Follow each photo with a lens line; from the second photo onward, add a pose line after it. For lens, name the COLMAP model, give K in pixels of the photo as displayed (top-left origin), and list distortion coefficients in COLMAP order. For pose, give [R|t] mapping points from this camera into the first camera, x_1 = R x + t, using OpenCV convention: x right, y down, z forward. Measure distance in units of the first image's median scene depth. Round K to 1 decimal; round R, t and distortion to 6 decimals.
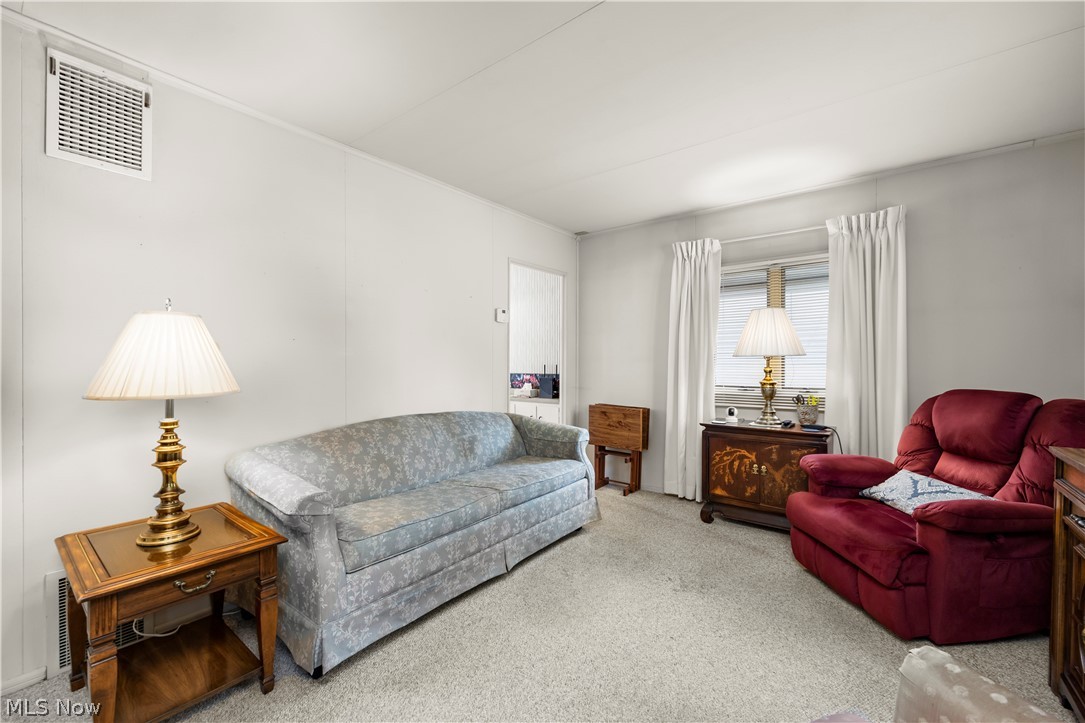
lens RADIAL K [[437.6, 0, 536.5], [0, 437.6, 362.7], [0, 0, 1]] dist [0.003059, -0.000512]
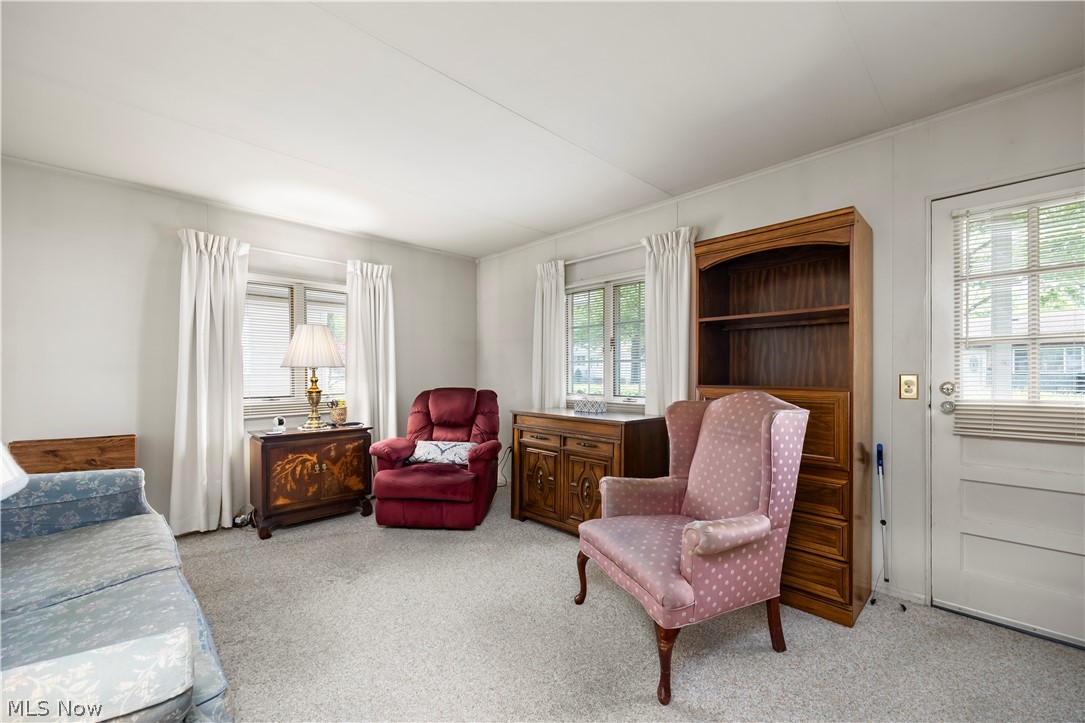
lens RADIAL K [[437.6, 0, 536.2], [0, 437.6, 370.0], [0, 0, 1]] dist [0.003059, -0.000512]
pose [[0.139940, 0.007062, 0.990135, -0.504793], [0.004017, 0.999962, -0.007699, 0.003327], [-0.990152, 0.005055, 0.139907, 0.284401]]
